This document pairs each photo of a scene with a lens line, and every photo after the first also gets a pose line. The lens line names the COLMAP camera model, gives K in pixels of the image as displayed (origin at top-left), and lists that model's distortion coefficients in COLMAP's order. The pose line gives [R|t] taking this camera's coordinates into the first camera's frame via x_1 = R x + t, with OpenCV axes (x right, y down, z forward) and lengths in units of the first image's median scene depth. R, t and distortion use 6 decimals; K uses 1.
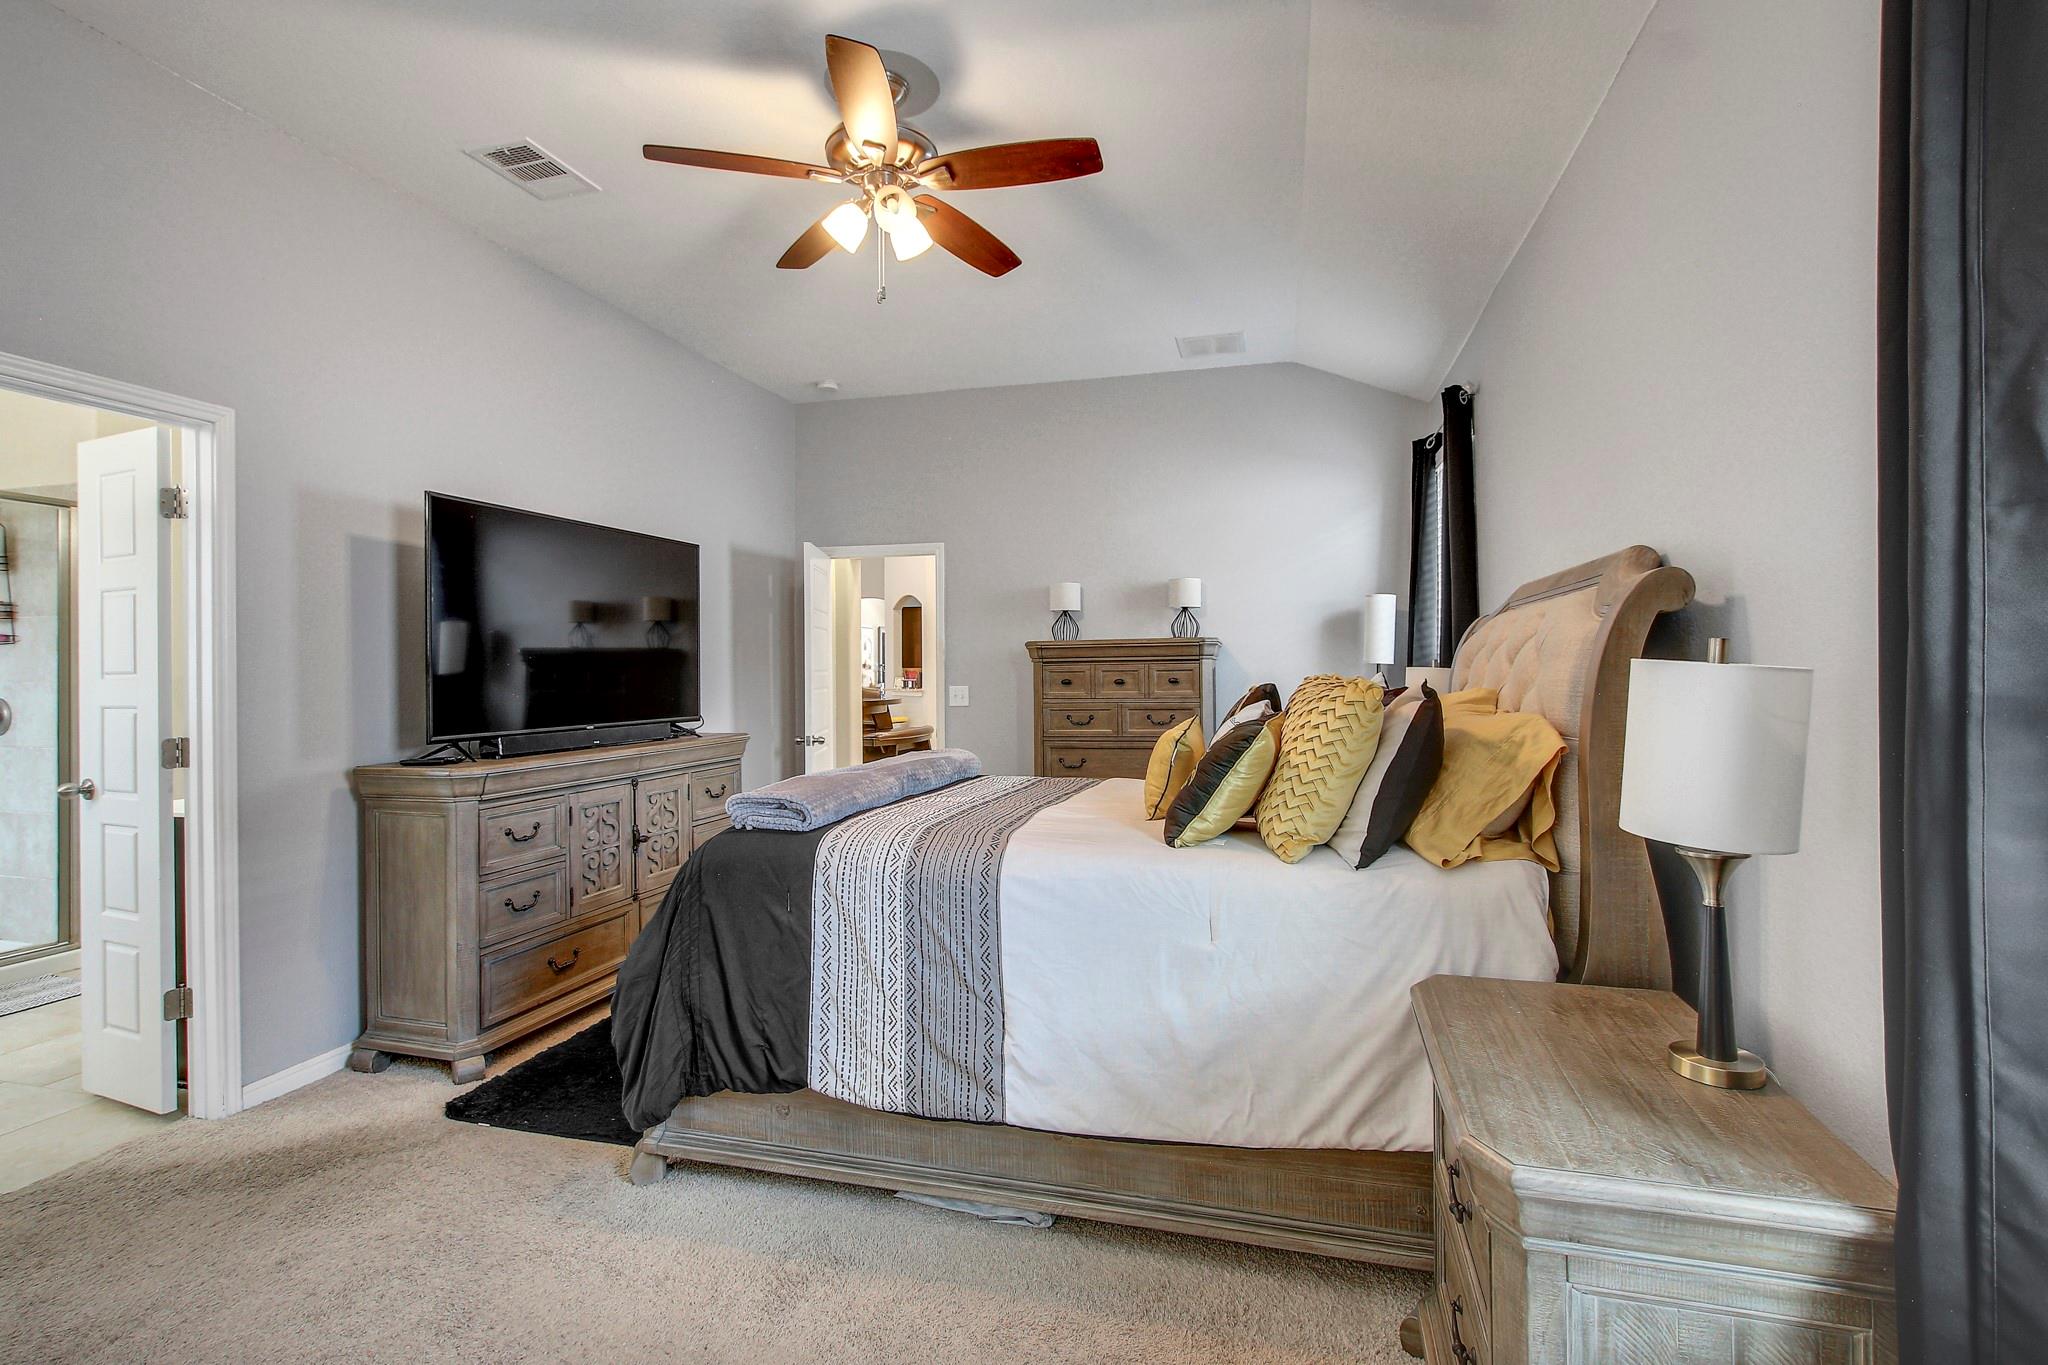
lens RADIAL K [[940.4, 0, 1026.5], [0, 940.4, 674.6], [0, 0, 1]] dist [-0.016923, 0.006038]
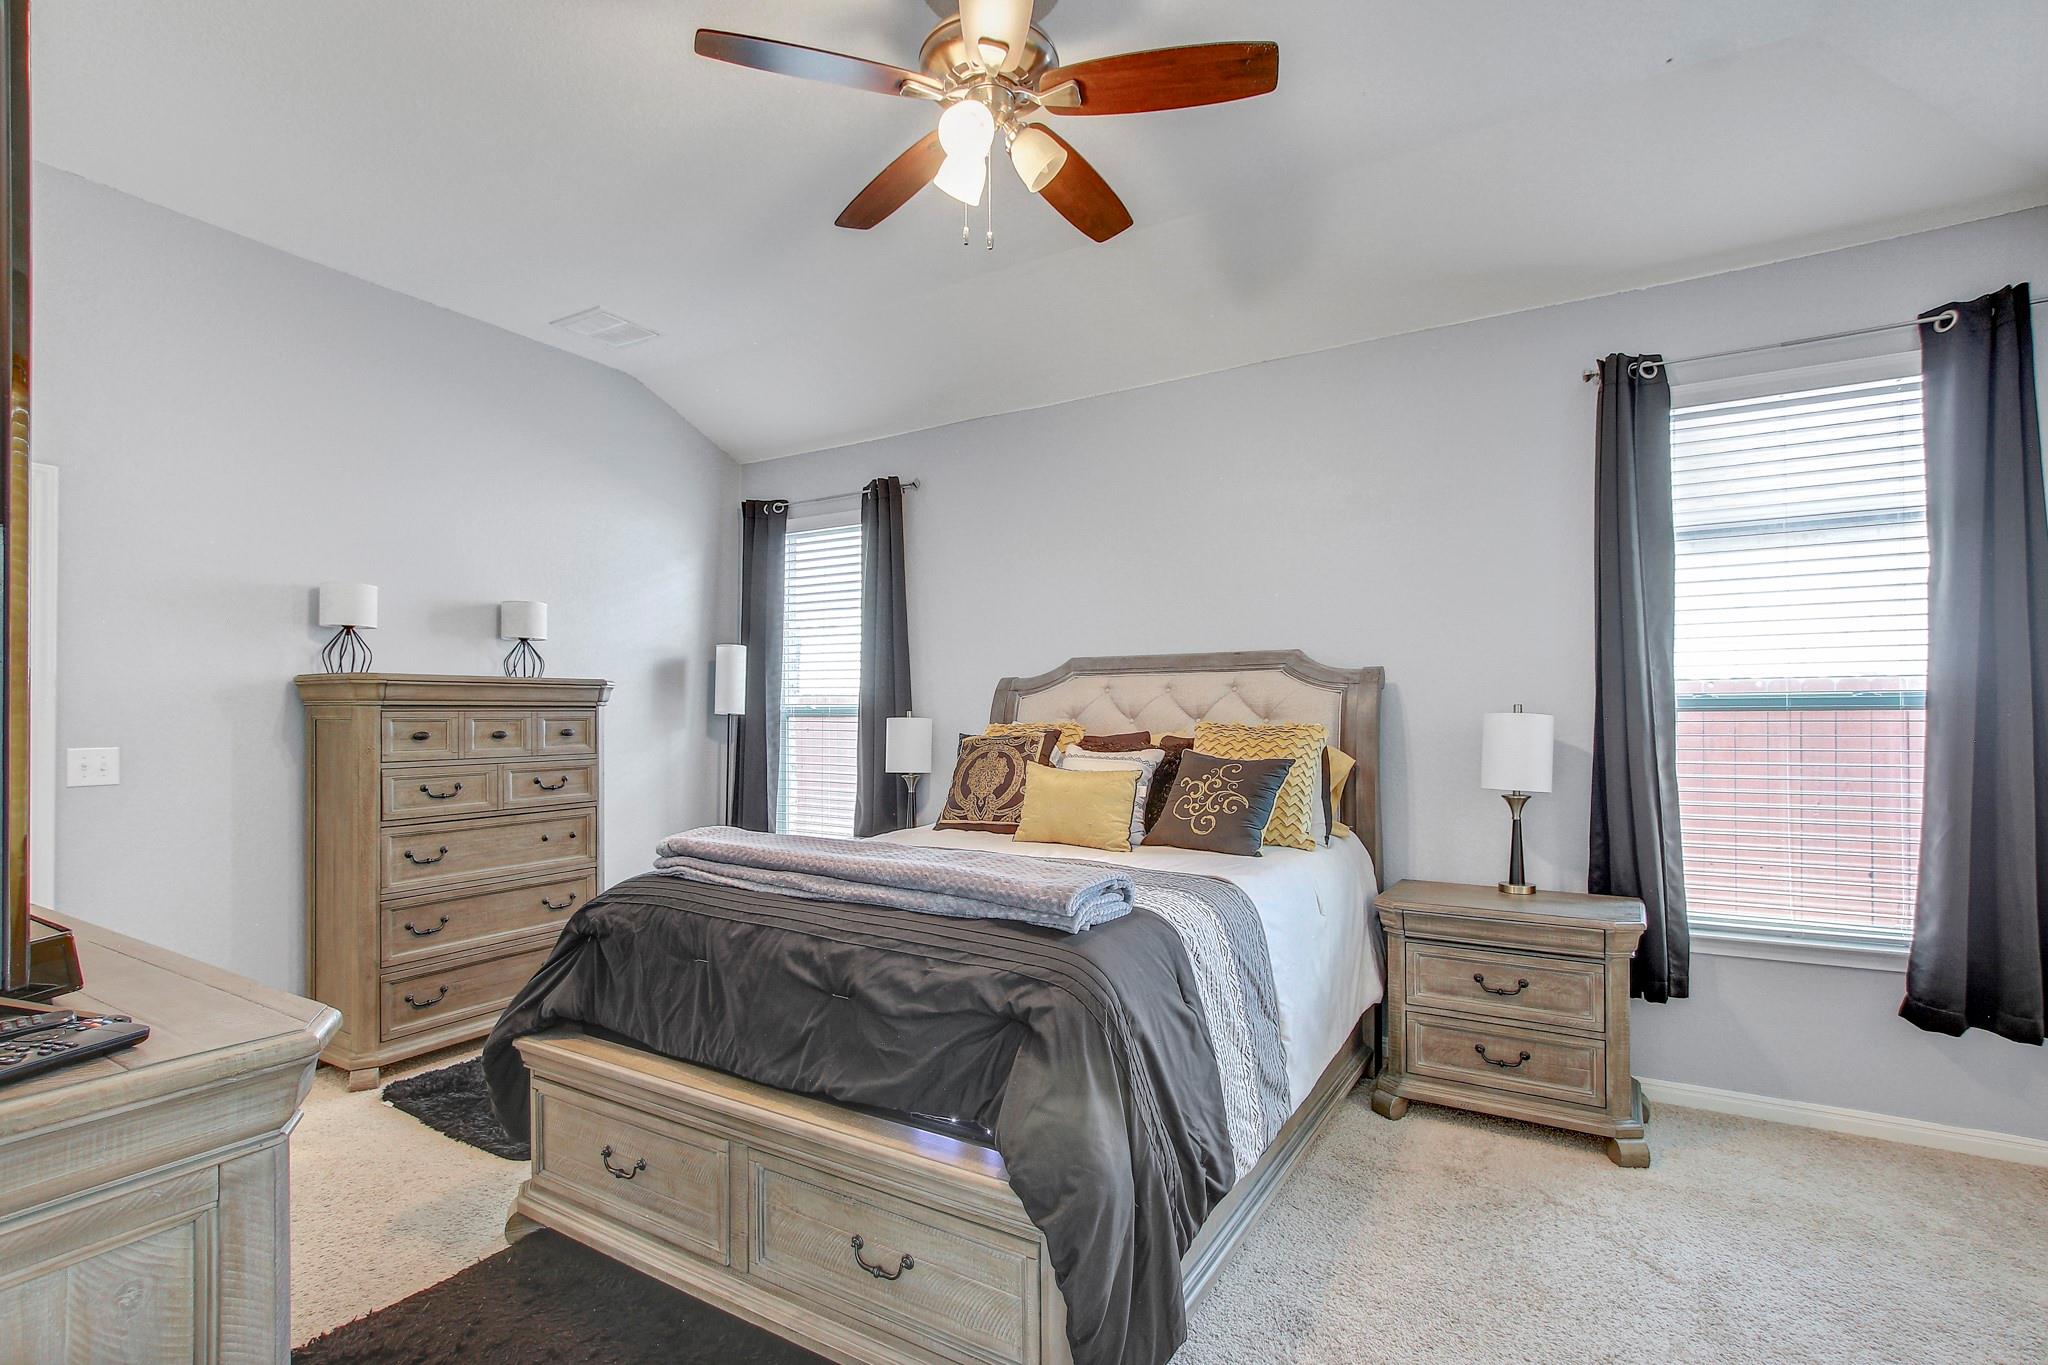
lens RADIAL K [[940.4, 0, 1057.5], [0, 940.4, 726.0], [0, 0, 1]] dist [-0.016923, 0.006038]
pose [[0.263041, -0.000635, 0.964785, -0.482461], [0.001918, 0.999998, 0.000136, 0.001483], [-0.964783, 0.001815, 0.263041, 0.388098]]
